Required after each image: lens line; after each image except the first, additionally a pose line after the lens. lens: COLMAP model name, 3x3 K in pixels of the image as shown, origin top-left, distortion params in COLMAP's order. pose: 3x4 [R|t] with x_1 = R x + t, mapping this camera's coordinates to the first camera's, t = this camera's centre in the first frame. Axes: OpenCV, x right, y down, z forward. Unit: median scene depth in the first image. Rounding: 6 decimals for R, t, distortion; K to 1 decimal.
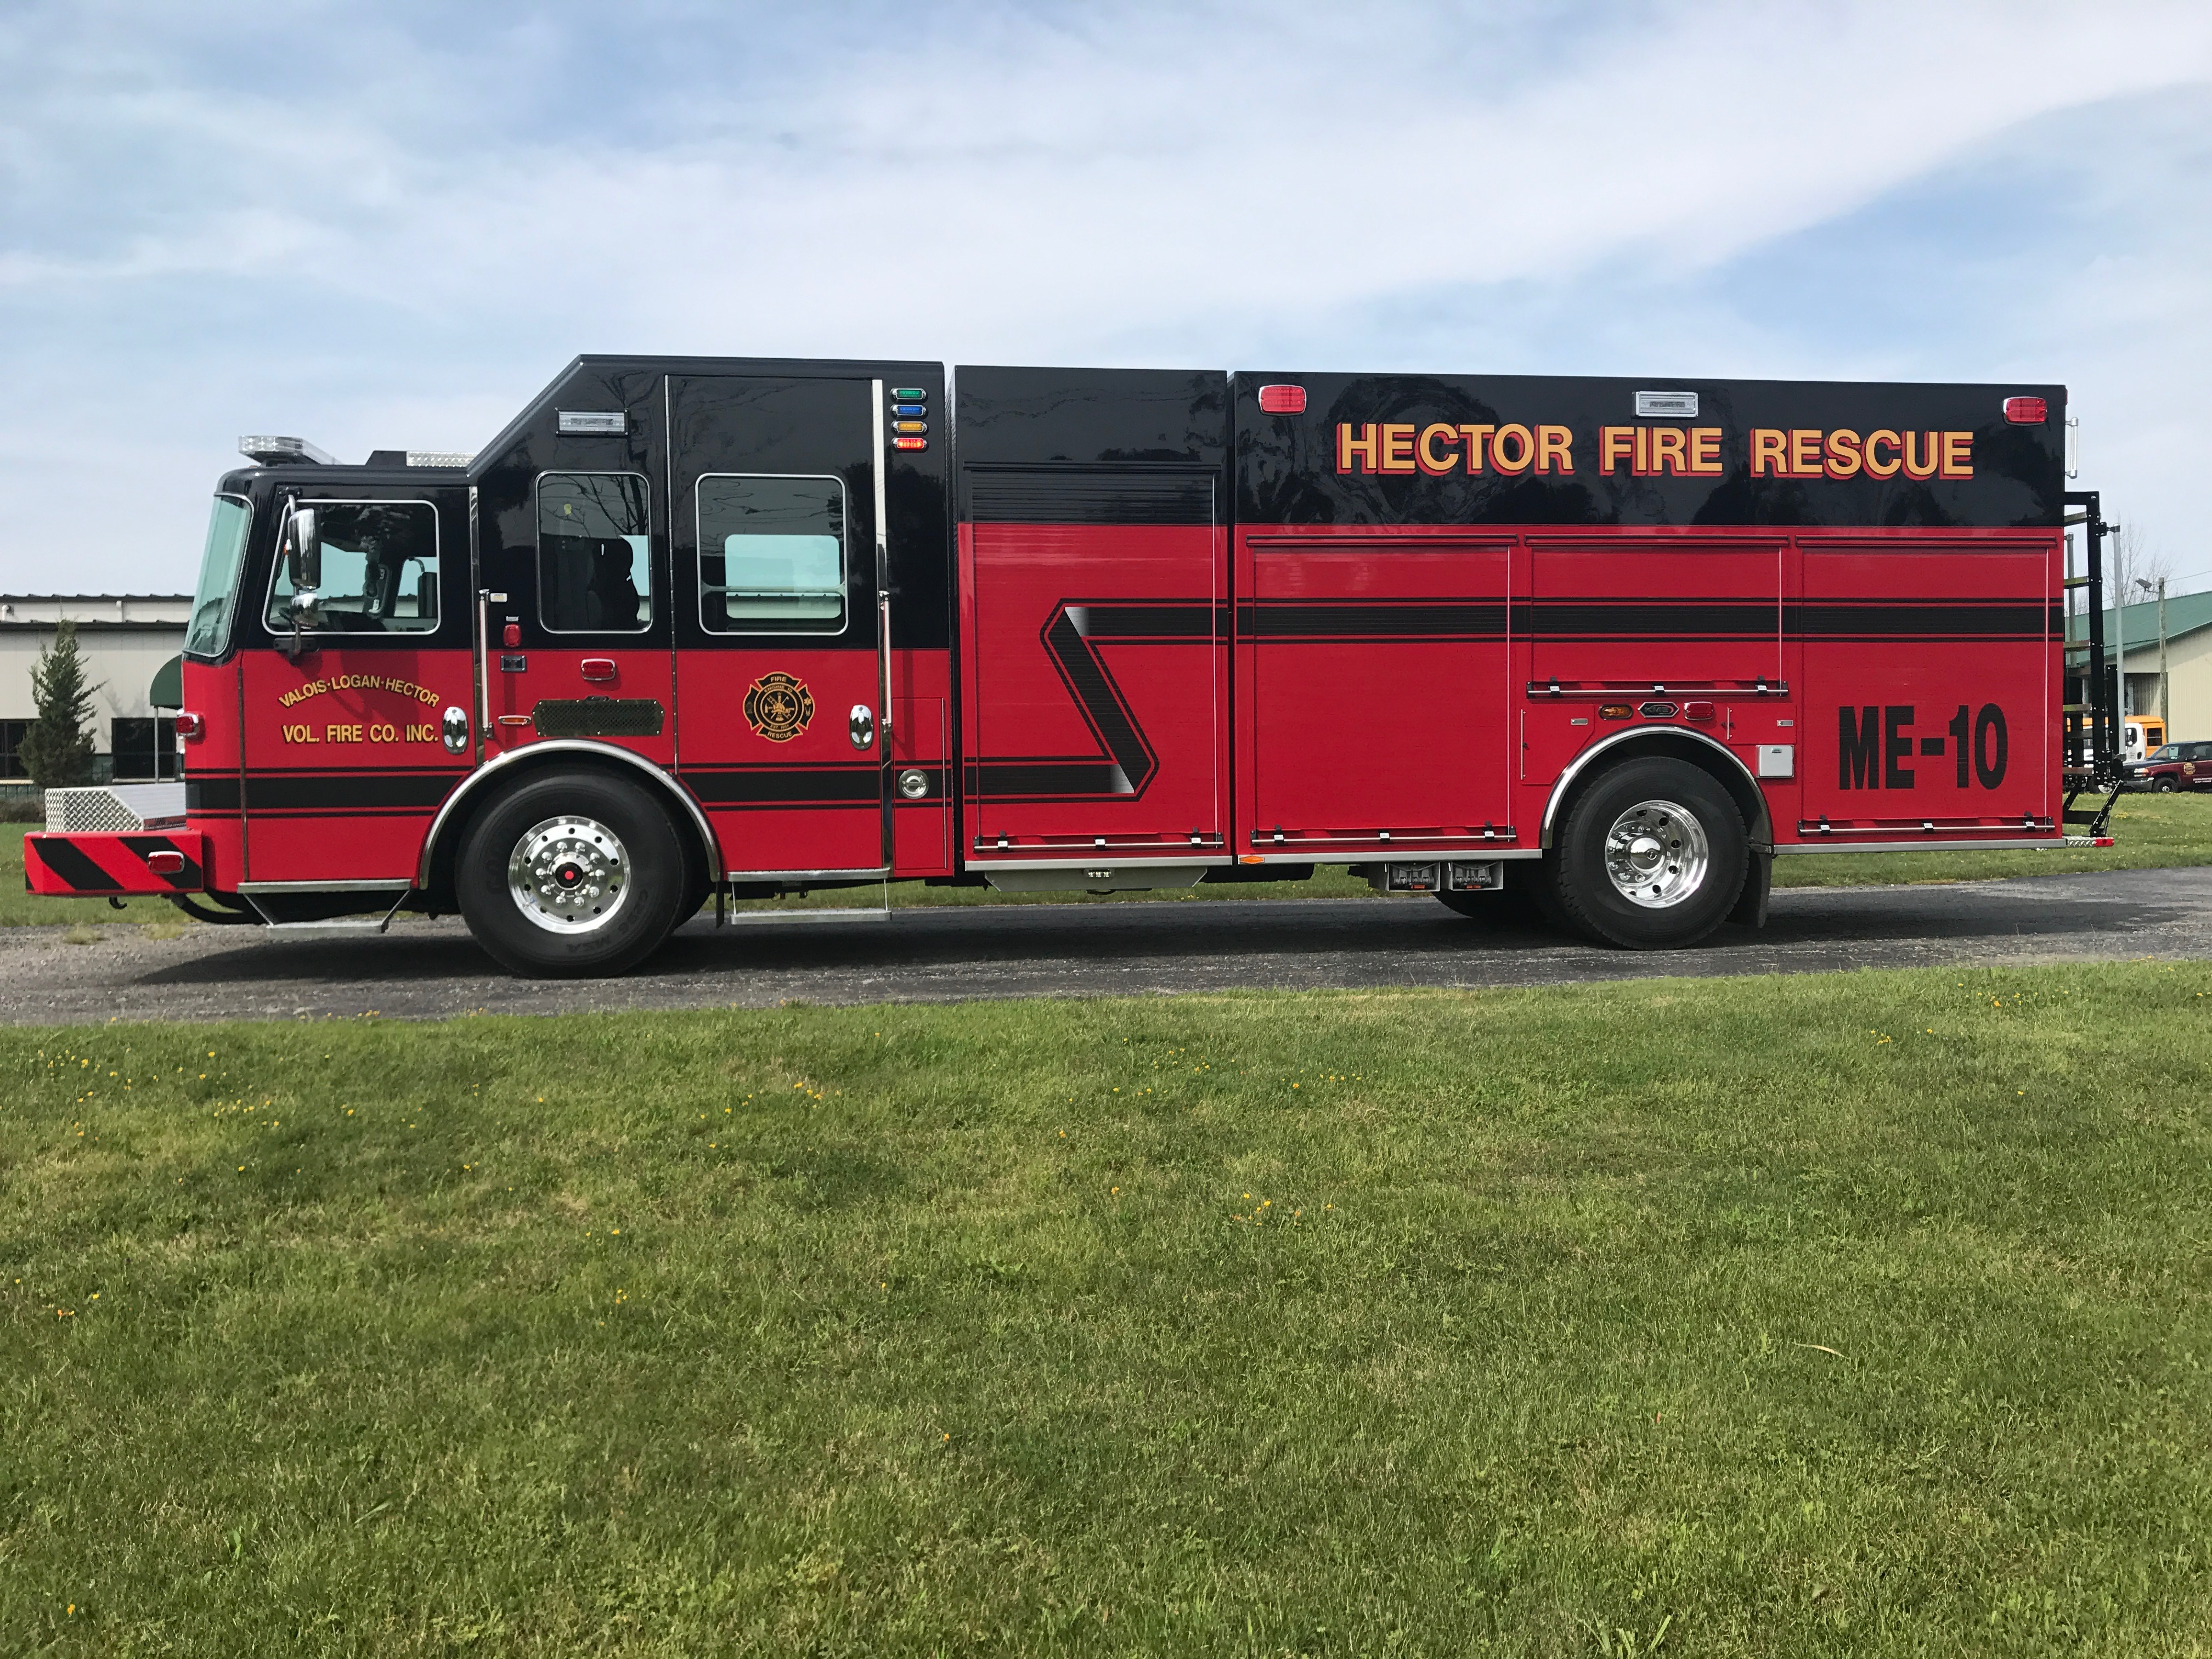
lens RADIAL K [[1839.7, 0, 1128.9], [0, 1839.7, 823.4], [0, 0, 1]] dist [0.054792, -0.079354]
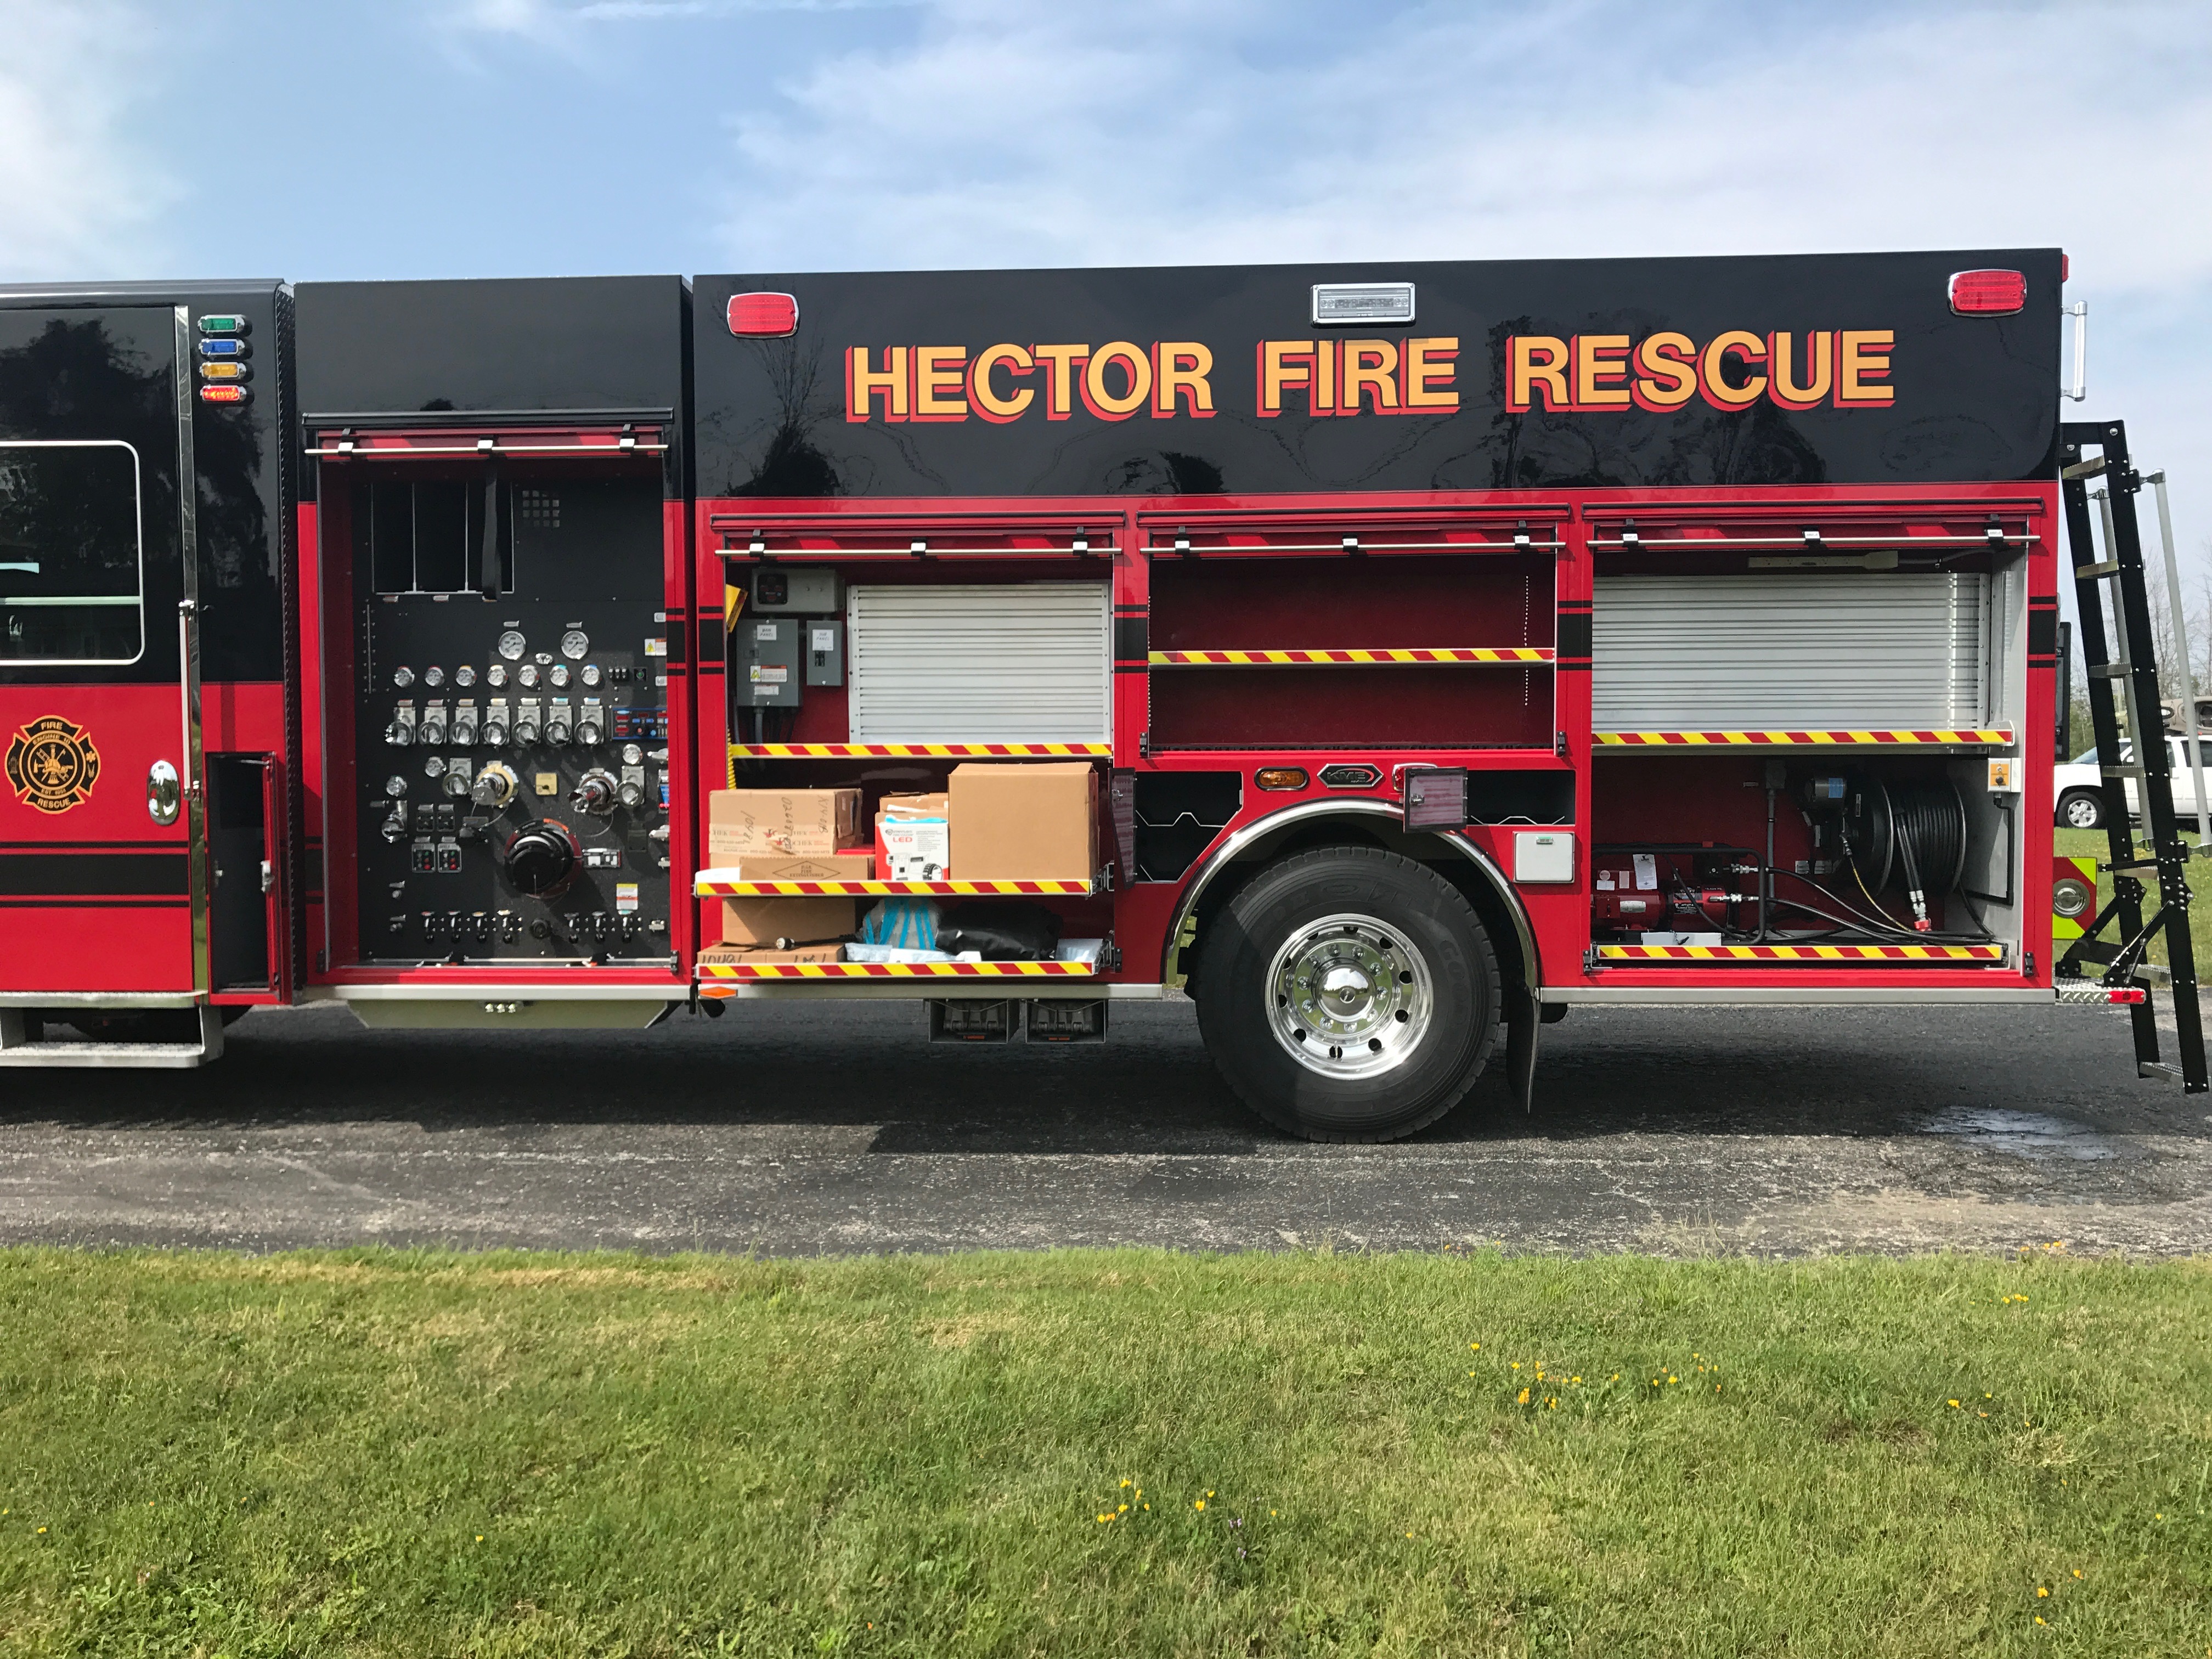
lens RADIAL K [[1839.7, 0, 1090.5], [0, 1839.7, 816.0], [0, 0, 1]] dist [0.054792, -0.079354]
pose [[0.977686, 0.014815, -0.209550, 0.336671], [-0.015640, 0.999875, -0.002277, -0.044787], [0.209490, 0.005504, 0.977795, 0.351859]]
